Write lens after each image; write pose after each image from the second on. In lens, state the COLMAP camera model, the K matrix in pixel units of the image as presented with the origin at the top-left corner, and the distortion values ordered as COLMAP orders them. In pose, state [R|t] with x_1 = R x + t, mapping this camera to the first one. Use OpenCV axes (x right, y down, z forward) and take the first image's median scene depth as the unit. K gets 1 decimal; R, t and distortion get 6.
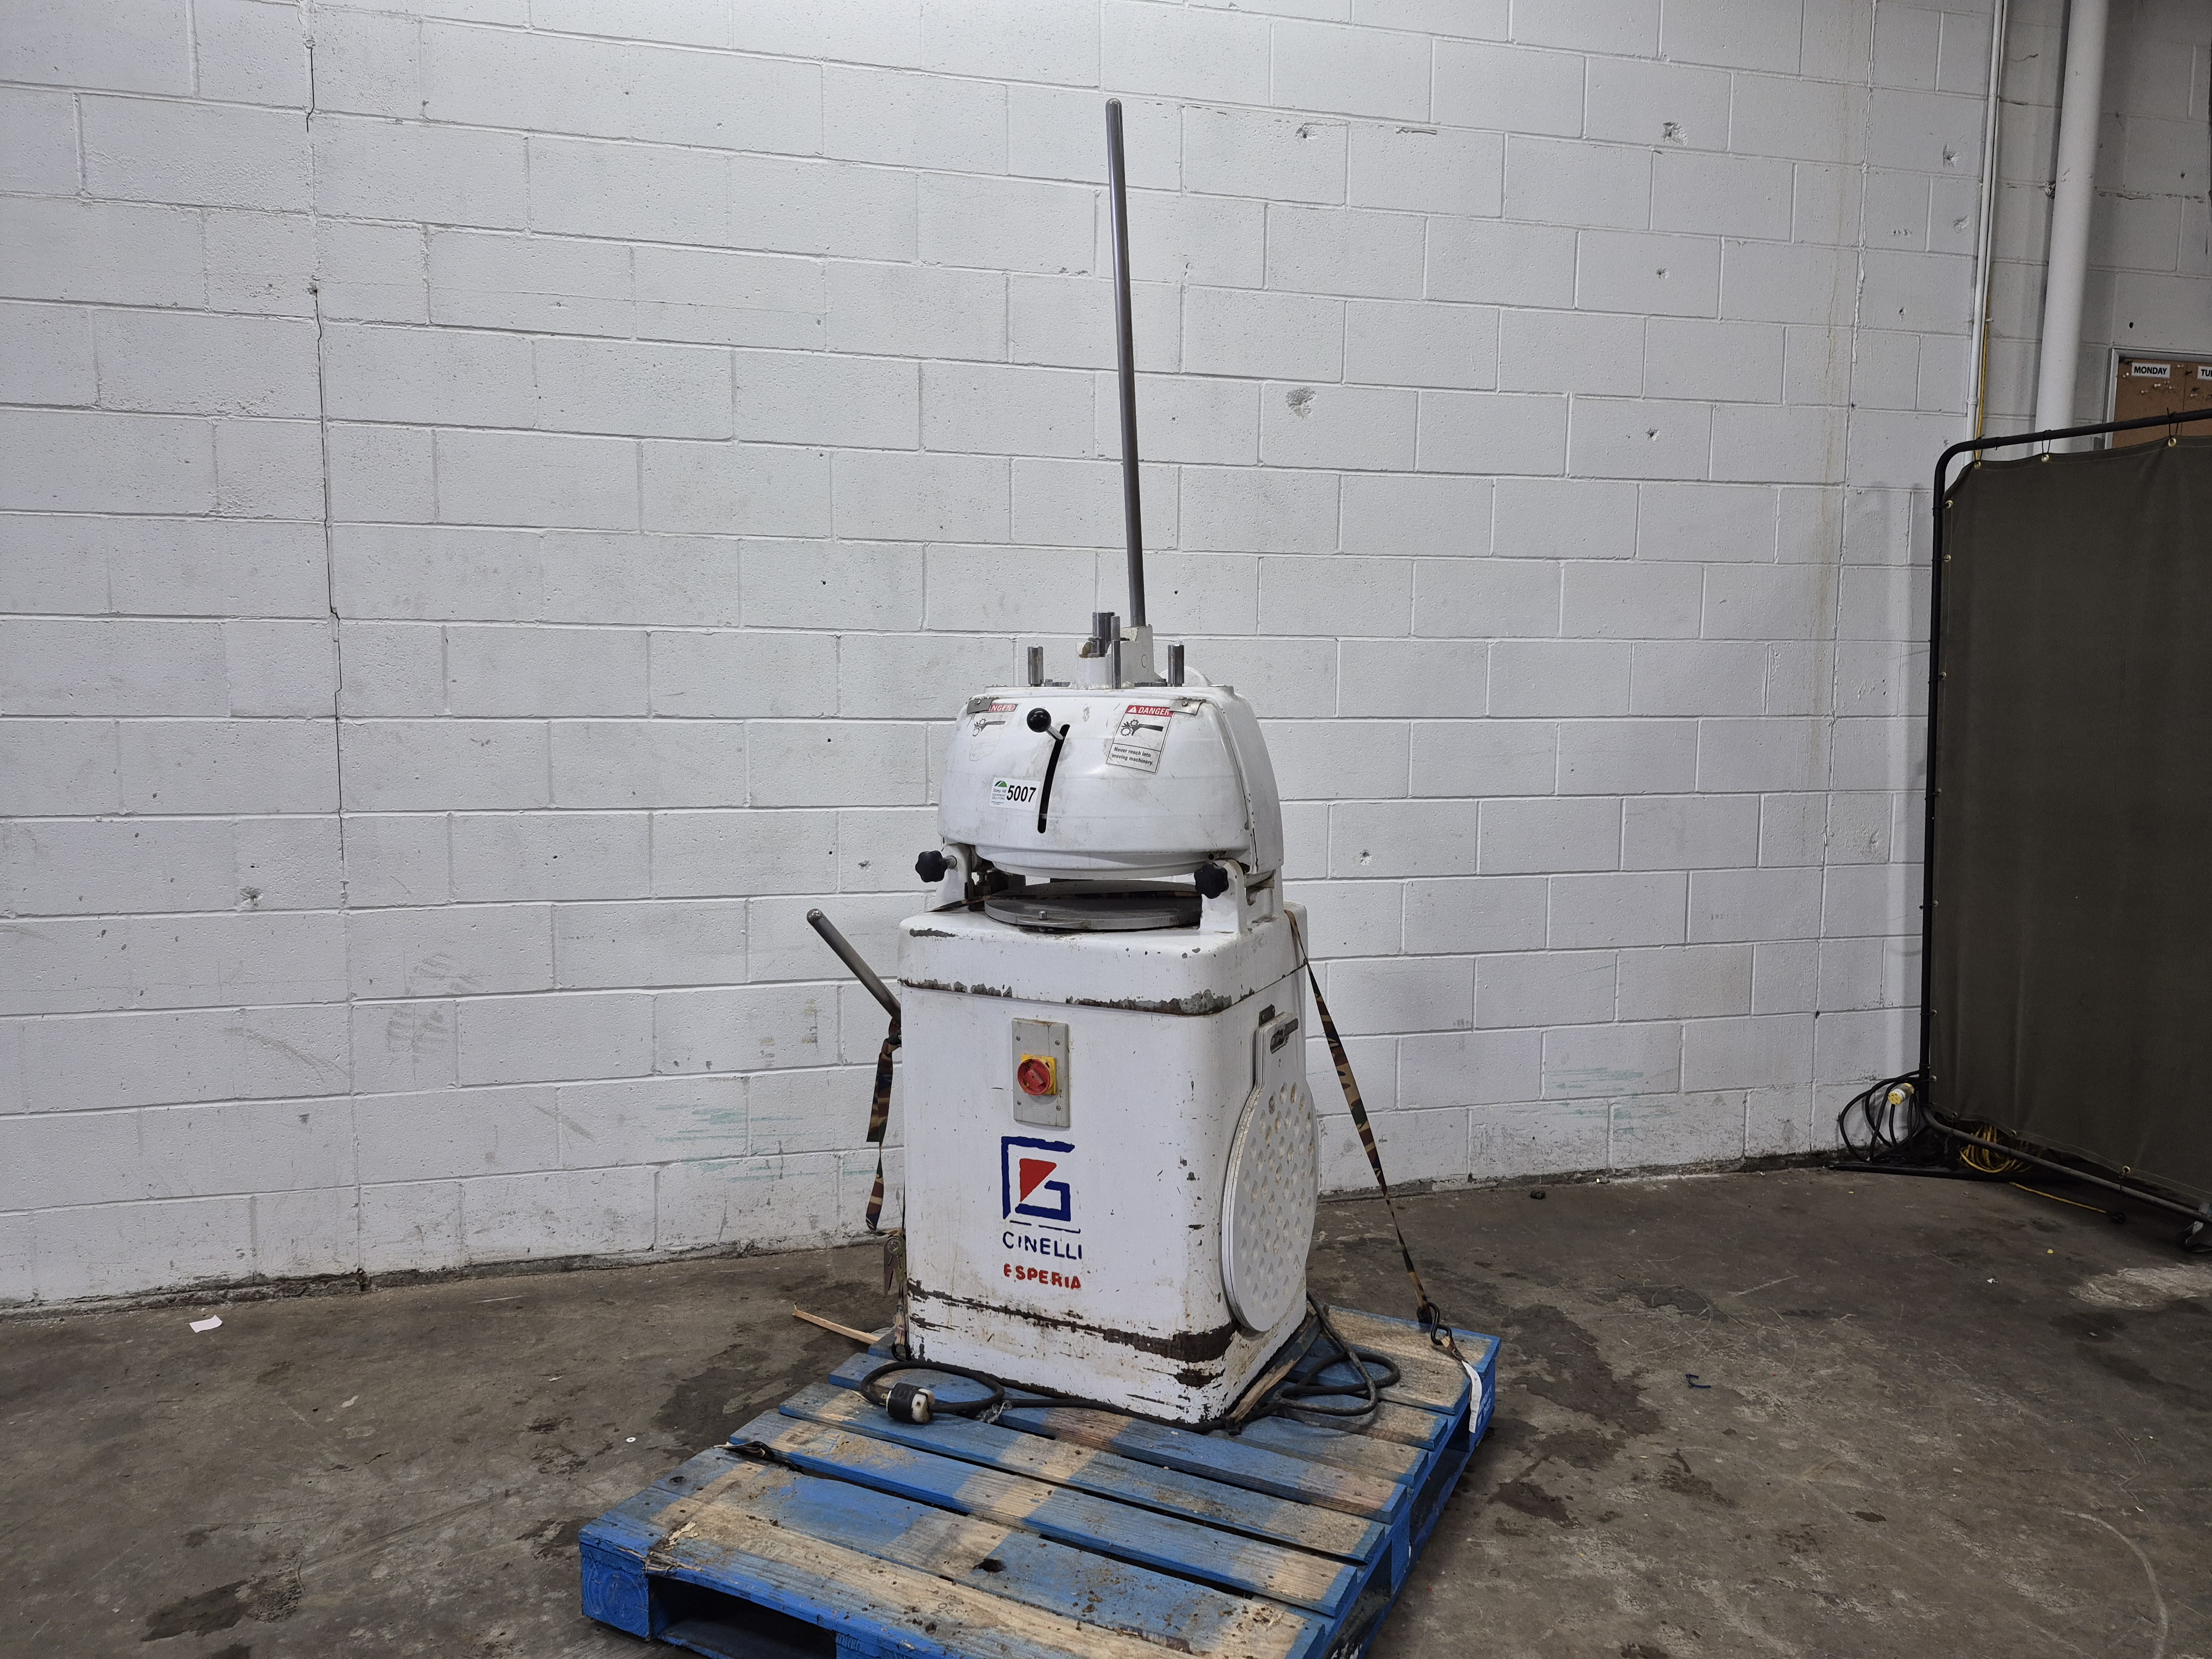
lens RADIAL K [[1537.2, 0, 1107.2], [0, 1537.2, 829.8], [0, 0, 1]] dist [0.027403, -0.019133]
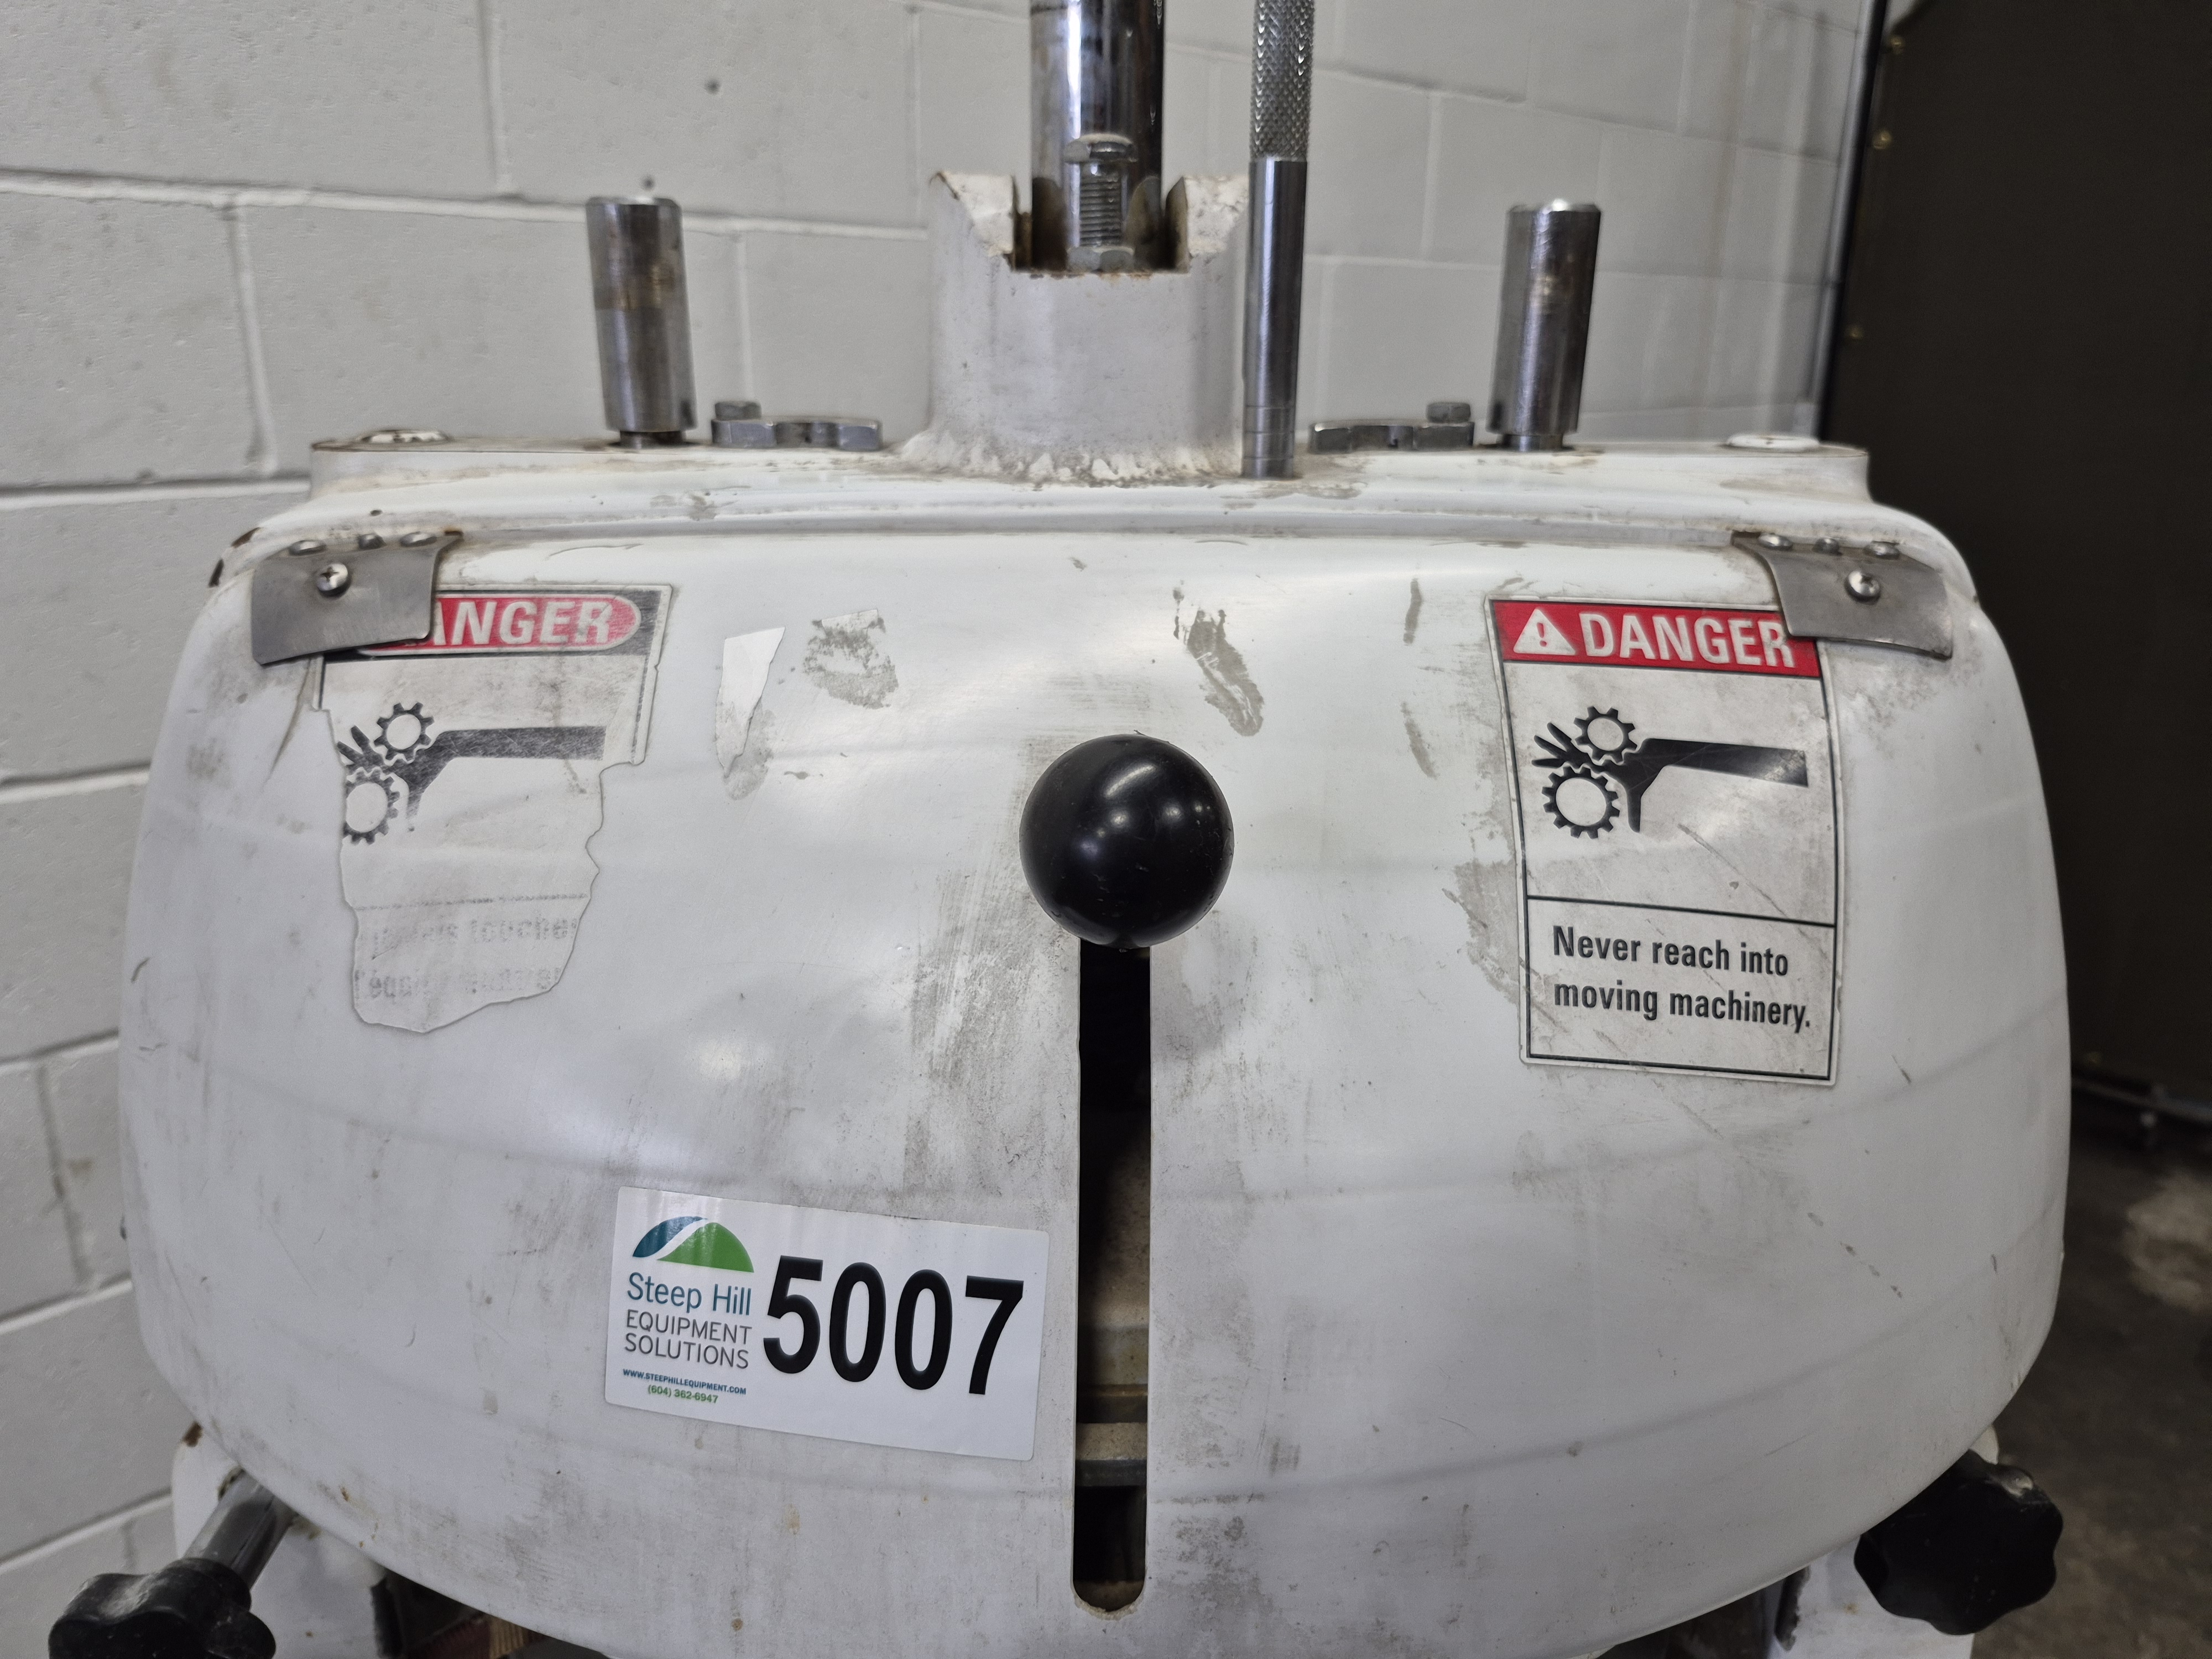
lens RADIAL K [[1537.2, 0, 1101.8], [0, 1537.2, 818.3], [0, 0, 1]] dist [0.027403, -0.019133]
pose [[0.875178, -0.143027, 0.462177, -0.092953], [0.039095, 0.973085, 0.227106, -0.093501], [-0.482220, -0.180689, 0.857214, 0.852017]]
